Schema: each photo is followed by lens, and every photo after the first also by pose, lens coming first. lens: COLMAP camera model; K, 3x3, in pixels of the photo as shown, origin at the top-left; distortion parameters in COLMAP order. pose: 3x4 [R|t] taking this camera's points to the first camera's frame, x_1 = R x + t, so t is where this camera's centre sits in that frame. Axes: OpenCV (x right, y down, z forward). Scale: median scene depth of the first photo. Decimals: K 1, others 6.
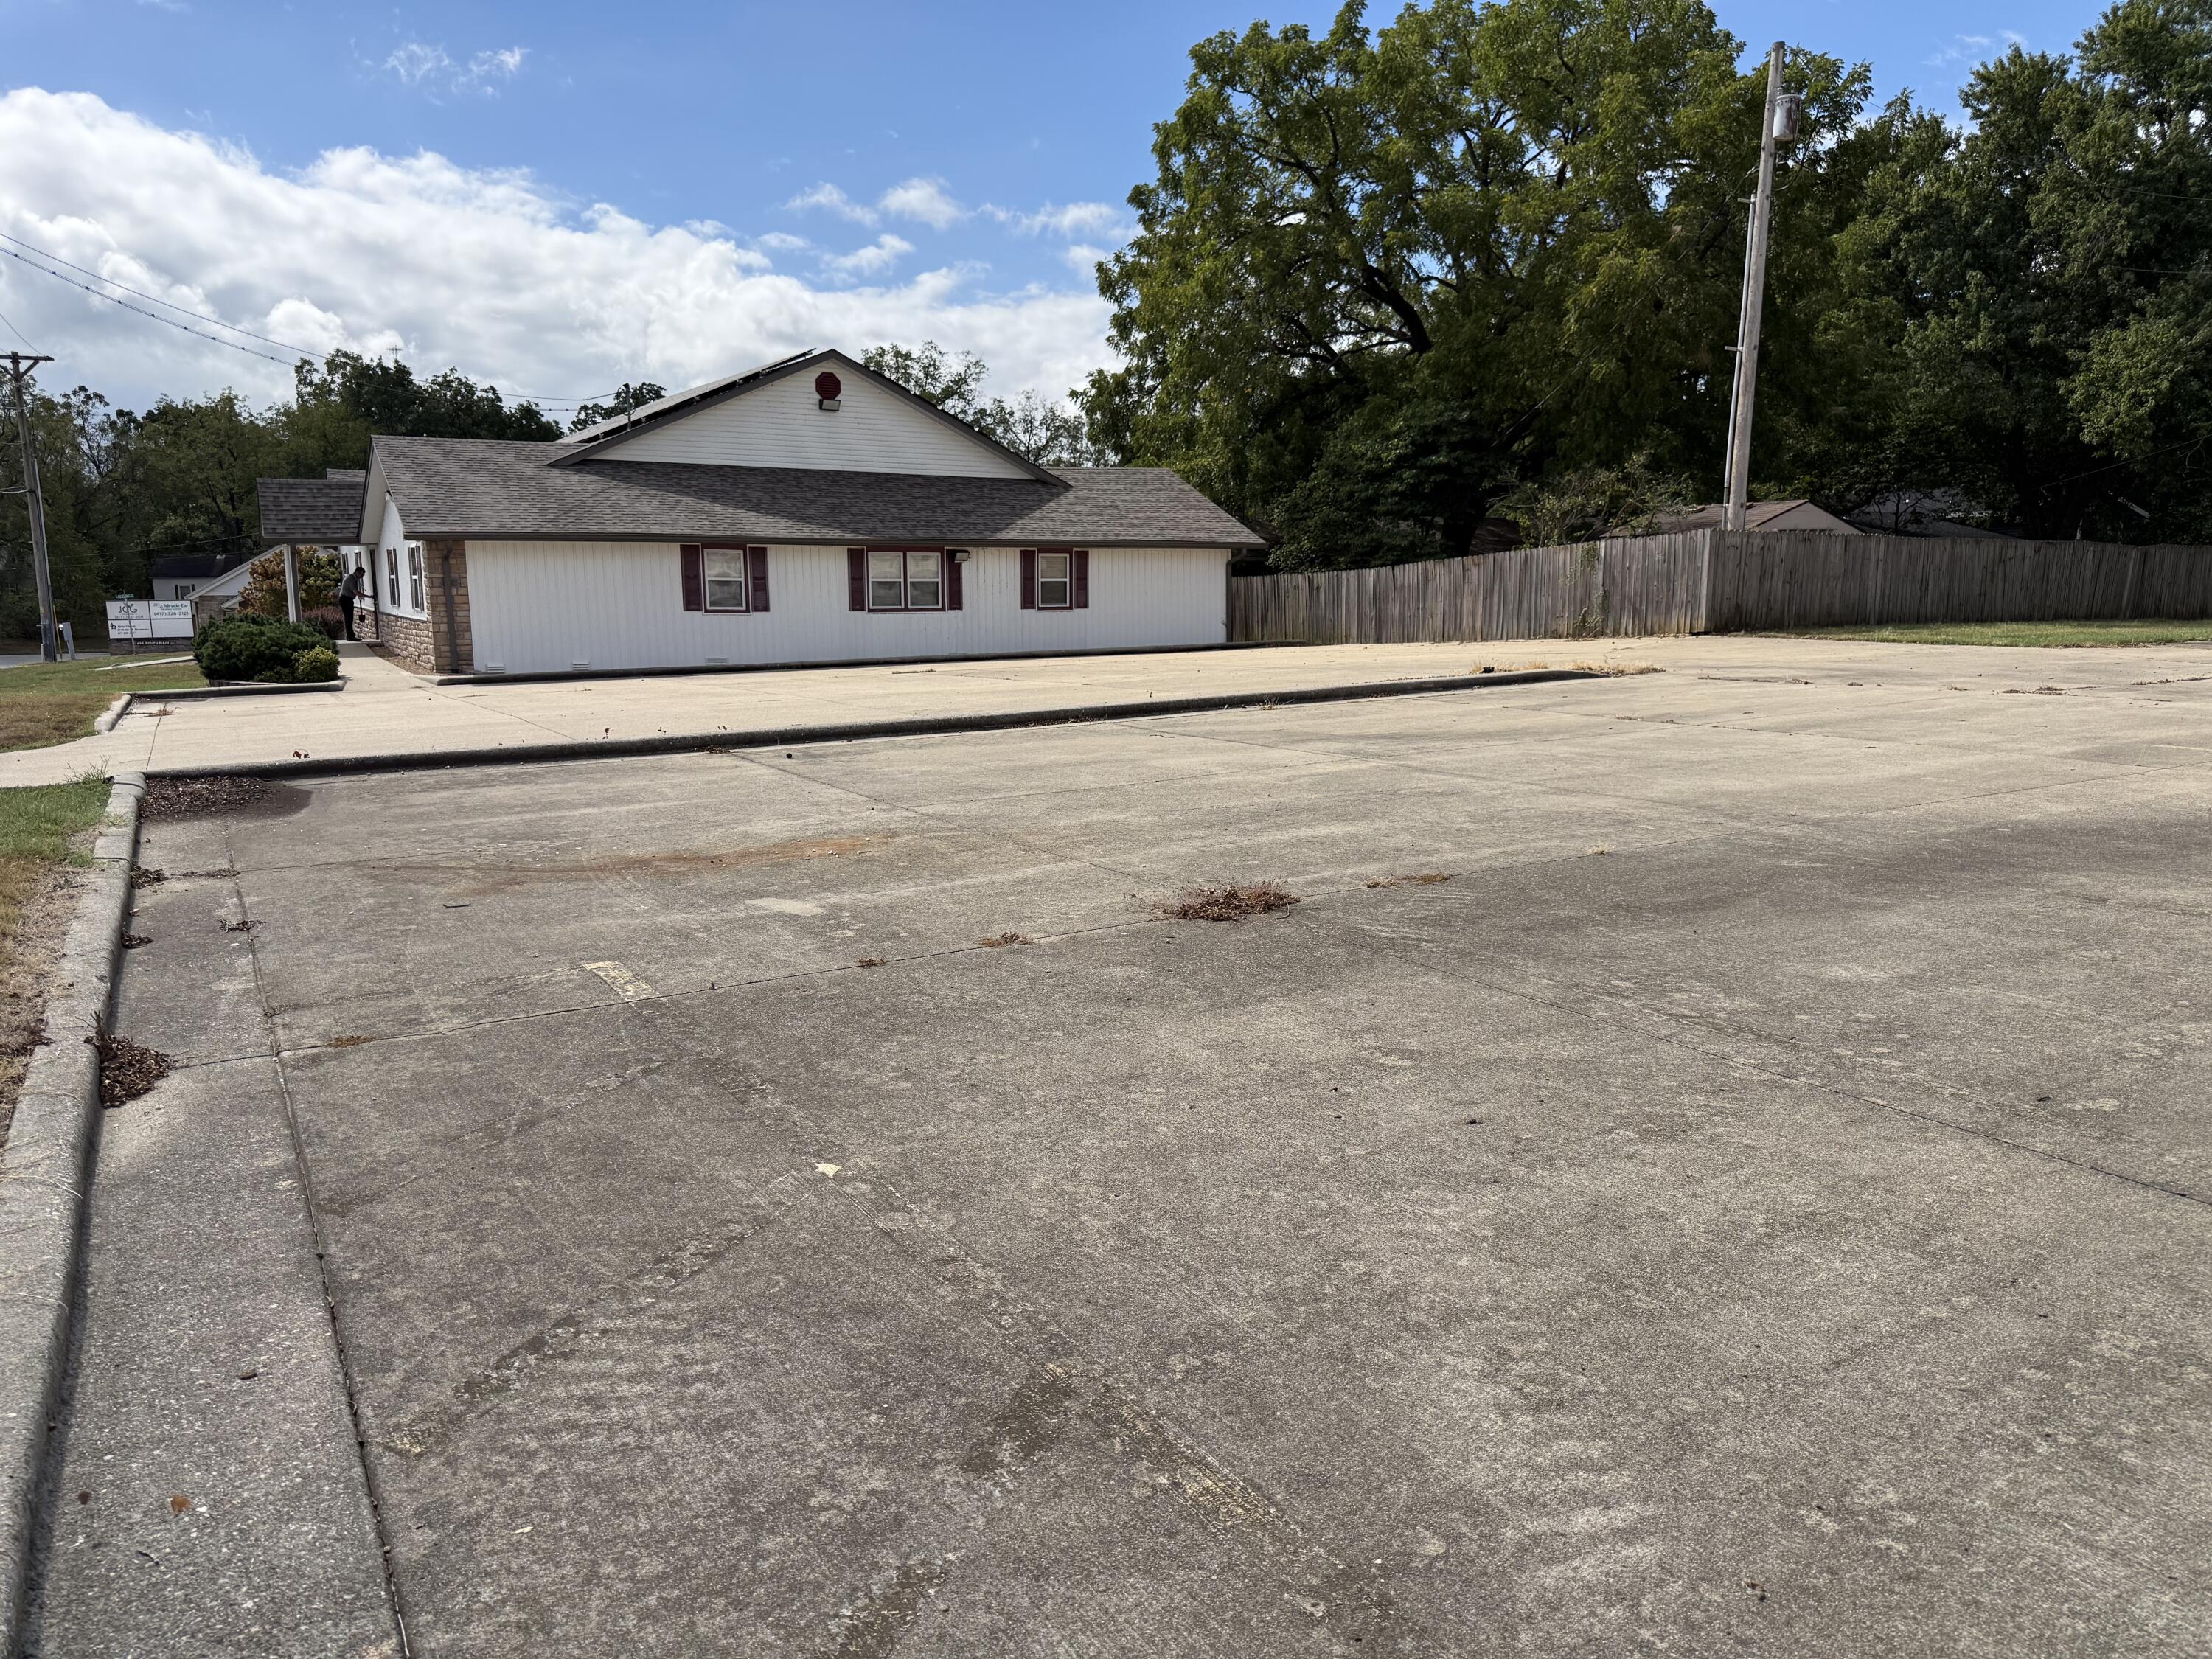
lens RADIAL K [[1573.4, 0, 1096.5], [0, 1573.4, 871.2], [0, 0, 1]] dist [0.090267, -0.144140]
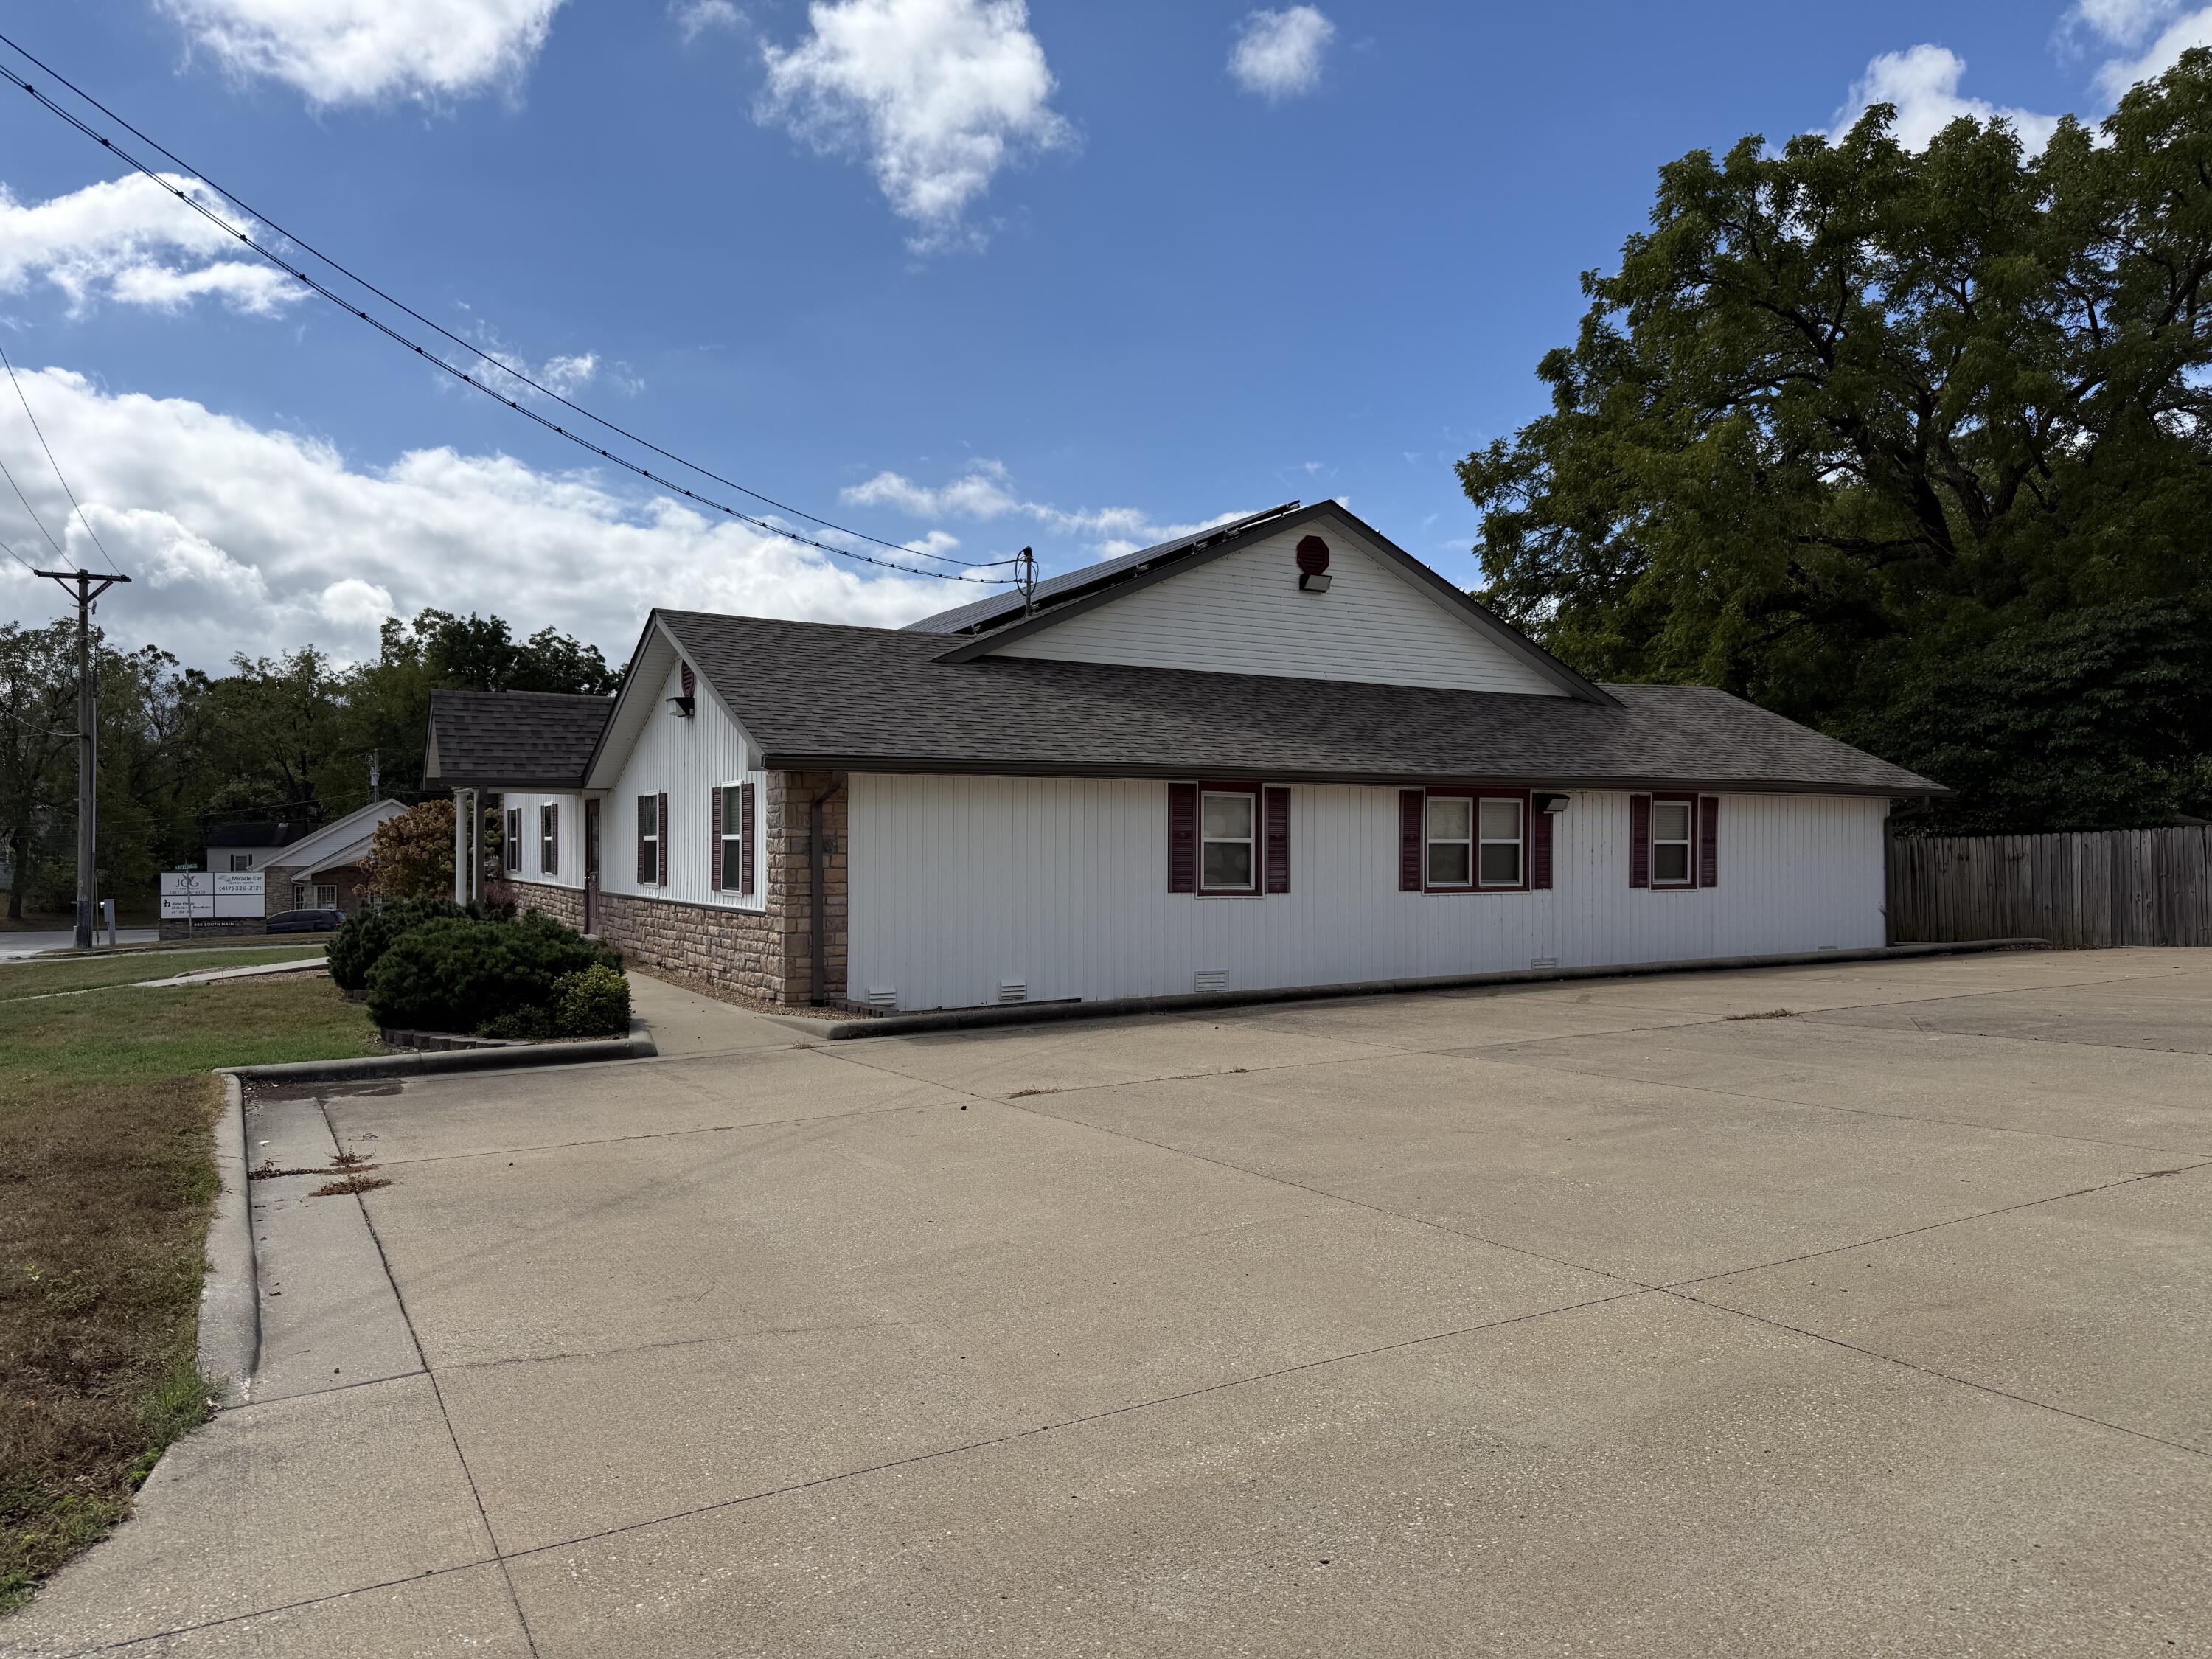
lens RADIAL K [[1532.3, 0, 1106.0], [0, 1532.3, 829.5], [0, 0, 1]] dist [0.071762, -0.154708]
pose [[0.999963, 0.003540, 0.007861, -0.196672], [-0.001938, 0.980768, -0.195166, -0.051875], [-0.008401, 0.195144, 0.980739, 0.298380]]
